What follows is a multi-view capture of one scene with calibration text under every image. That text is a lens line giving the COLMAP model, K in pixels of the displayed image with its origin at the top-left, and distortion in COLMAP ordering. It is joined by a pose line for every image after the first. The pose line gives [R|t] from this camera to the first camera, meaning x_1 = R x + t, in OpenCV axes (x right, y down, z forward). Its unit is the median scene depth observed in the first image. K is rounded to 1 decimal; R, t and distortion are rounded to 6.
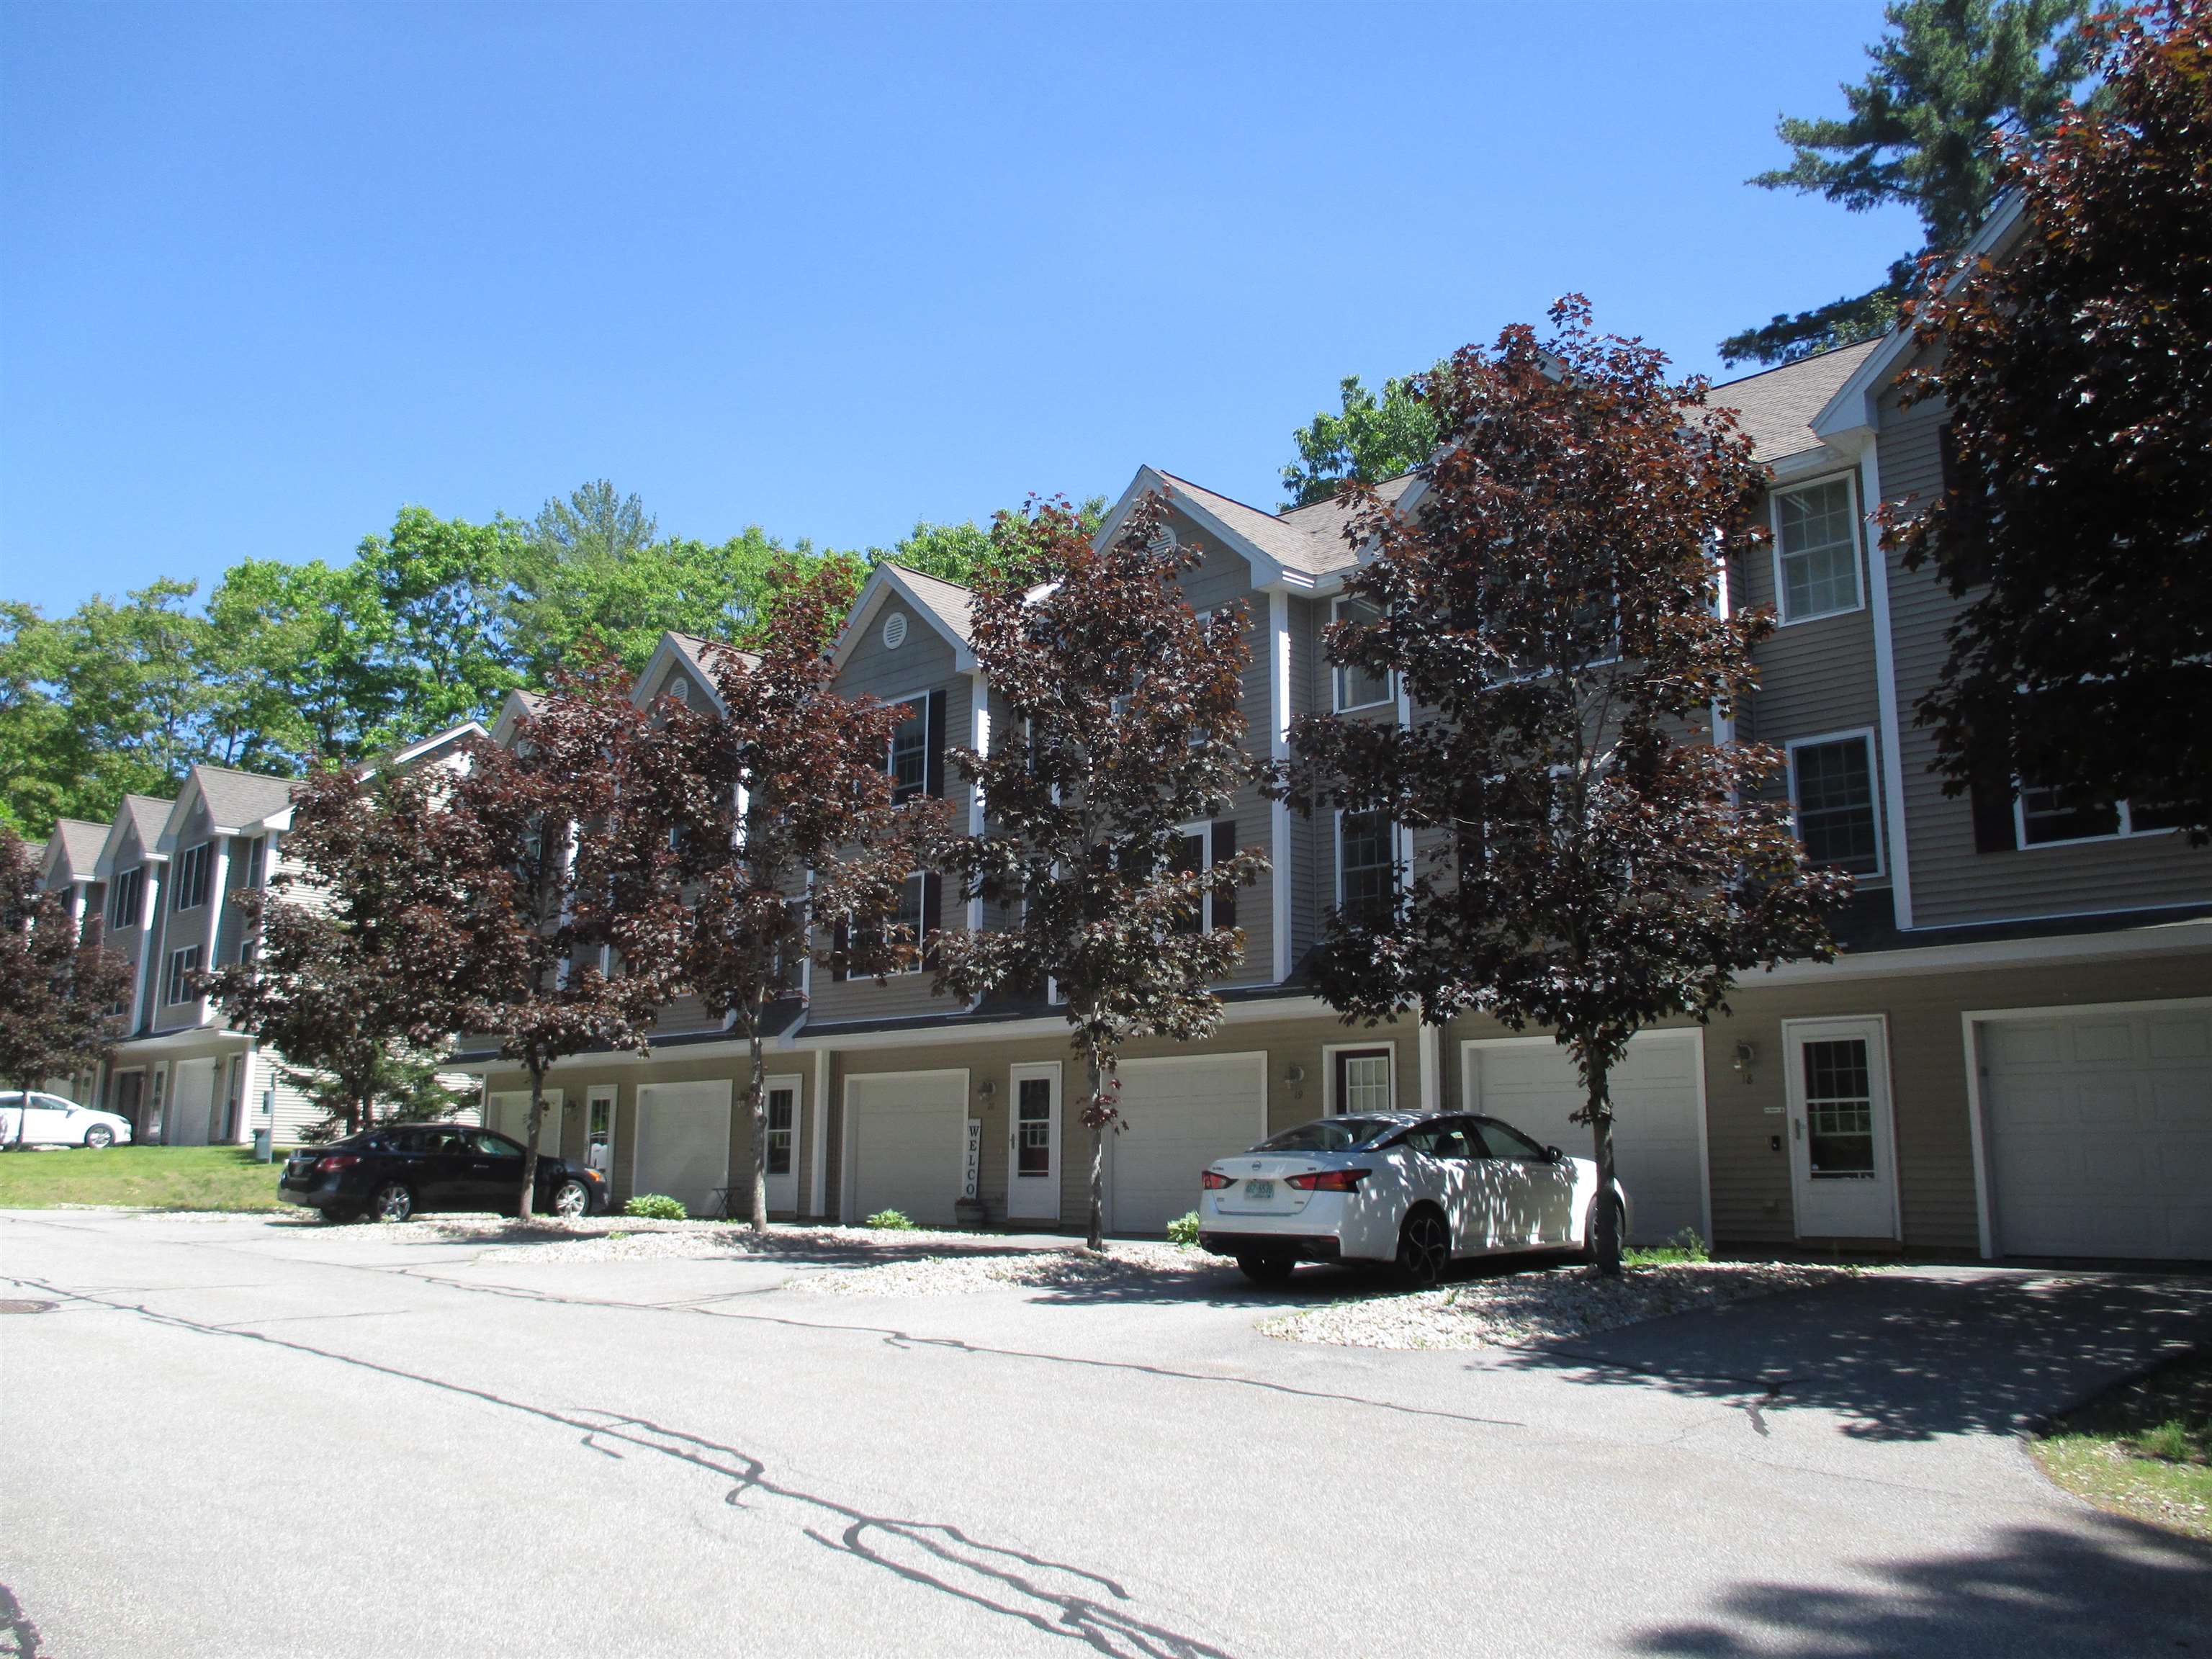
lens RADIAL K [[1835.7, 0, 1106.4], [0, 1835.7, 829.4], [0, 0, 1]] dist [-0.023481, -0.012018]
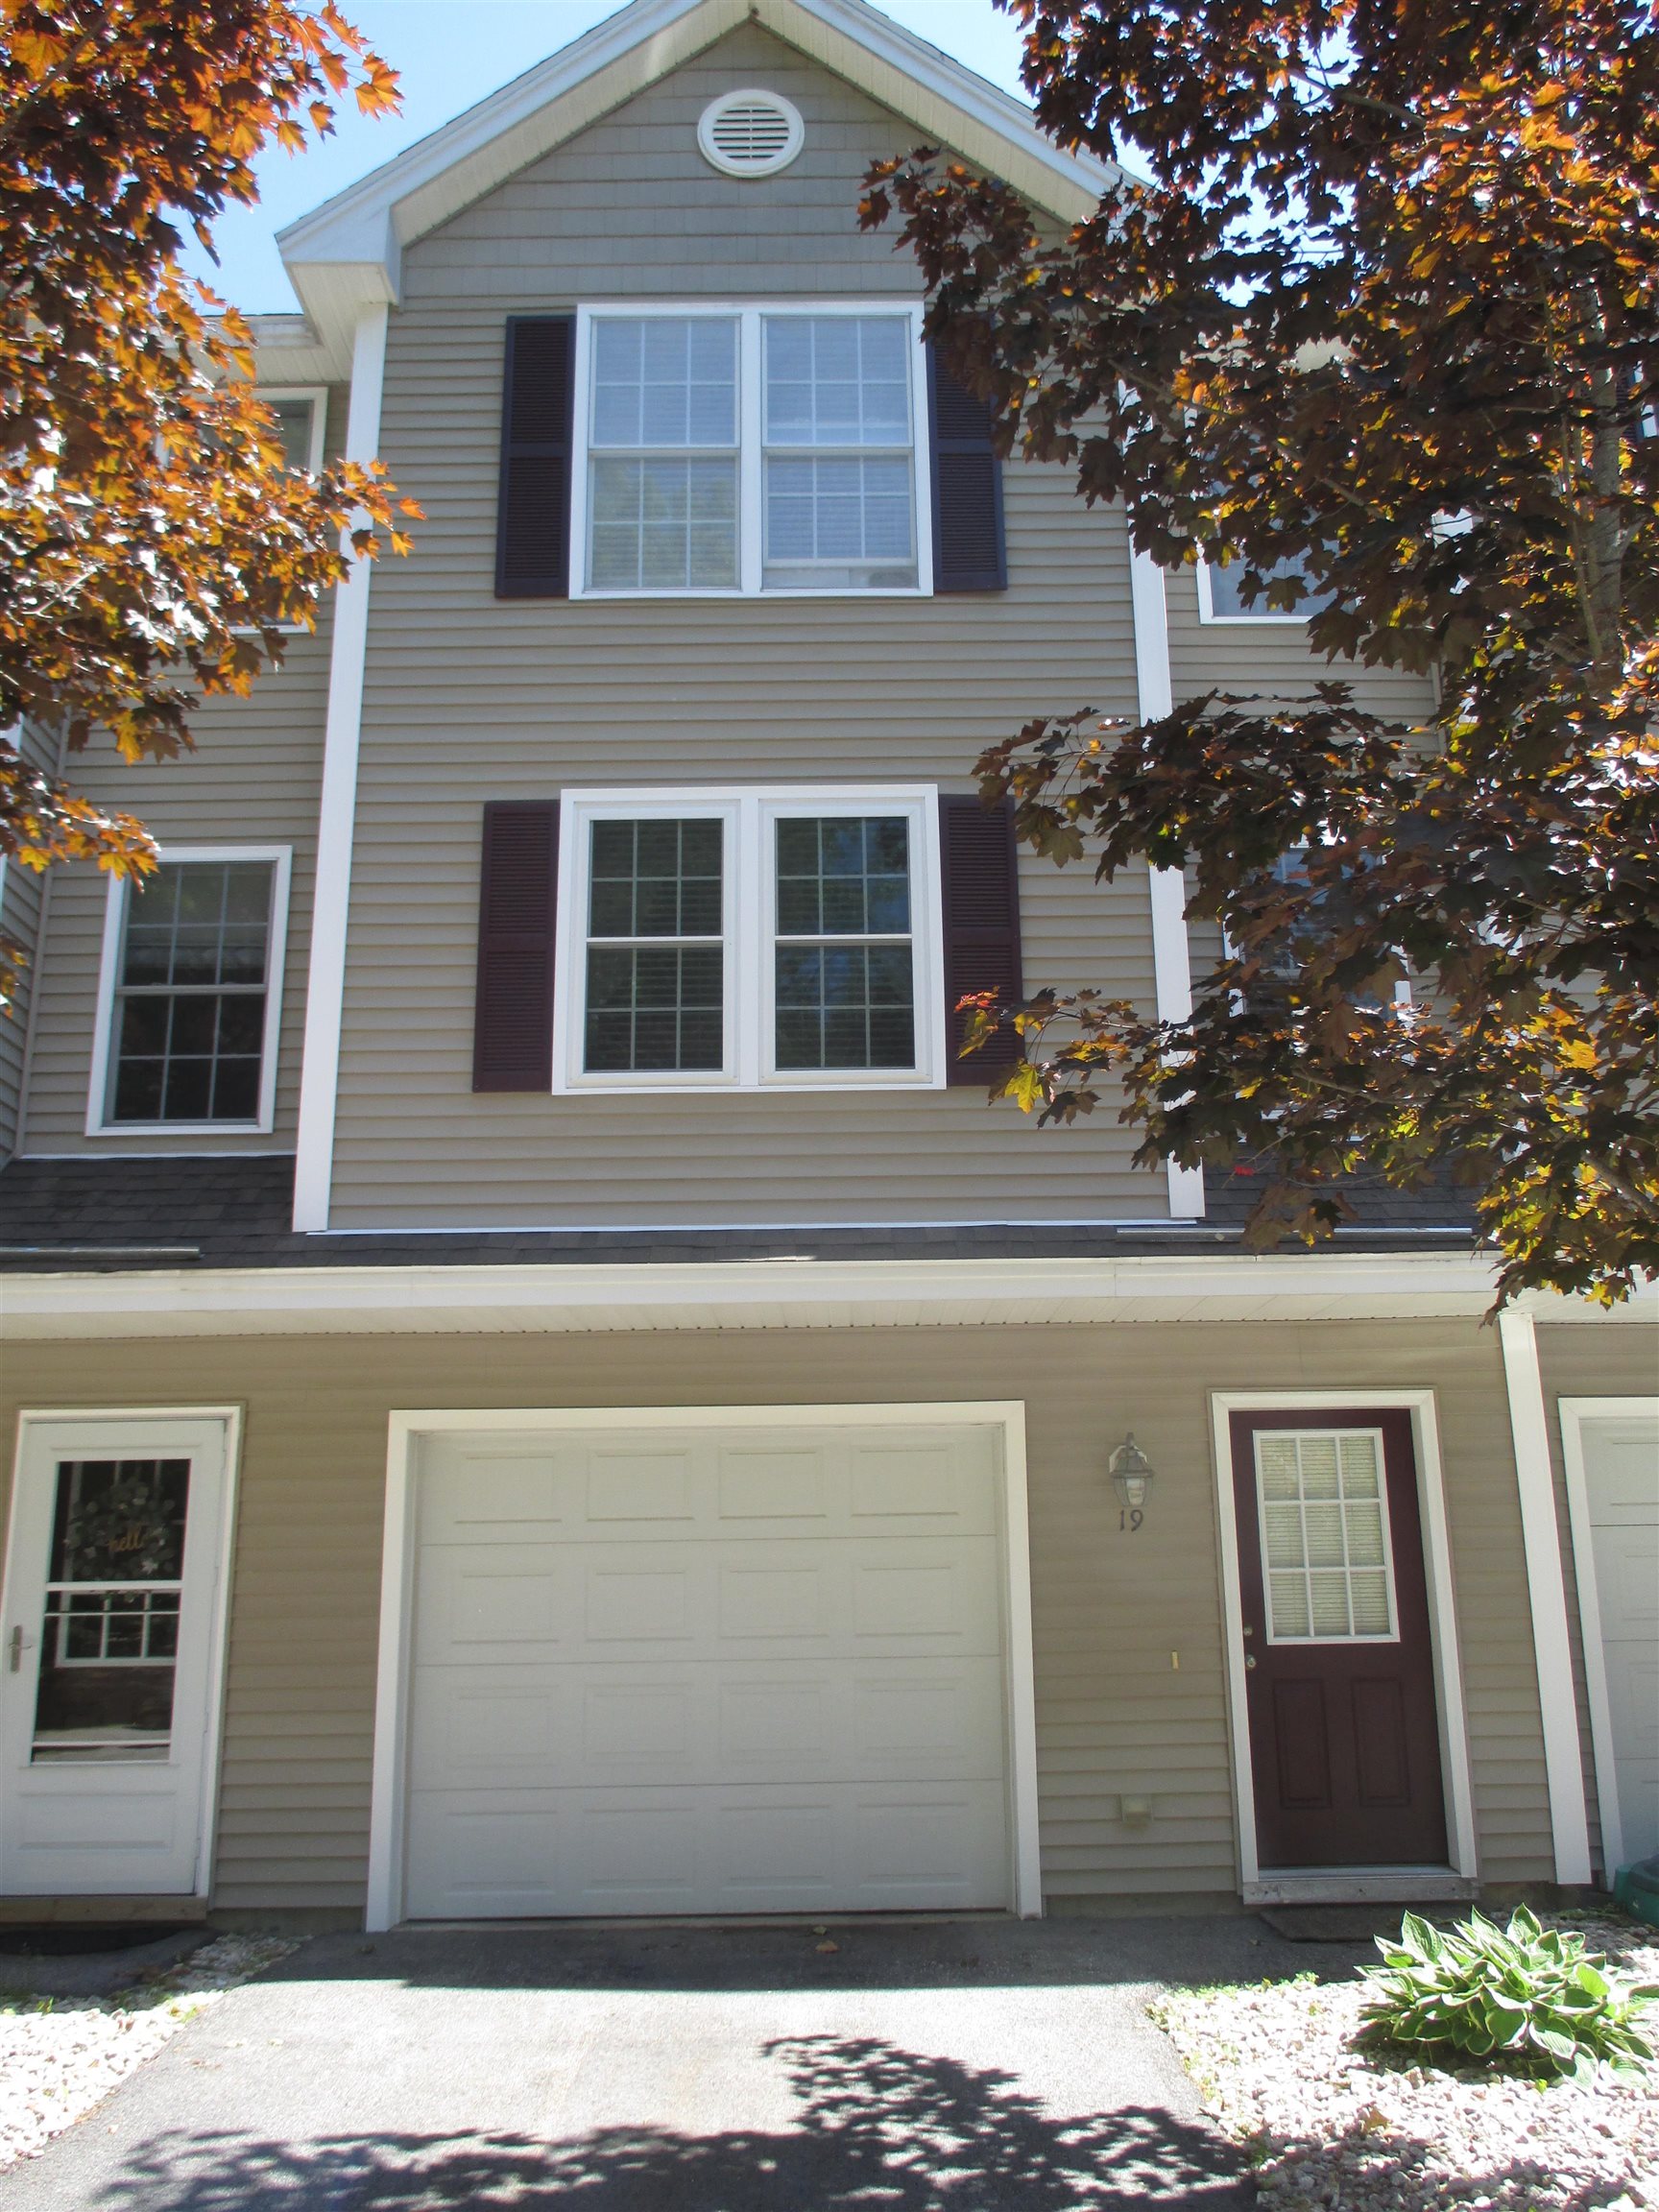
lens RADIAL K [[1835.7, 0, 820.6], [0, 1835.7, 1119.2], [0, 0, 1]] dist [-0.023481, -0.012018]
pose [[0.724463, 0.170234, 0.667963, 0.139256], [-0.108048, 0.985091, -0.133868, 0.051130], [-0.680793, 0.024811, 0.732055, 0.372453]]
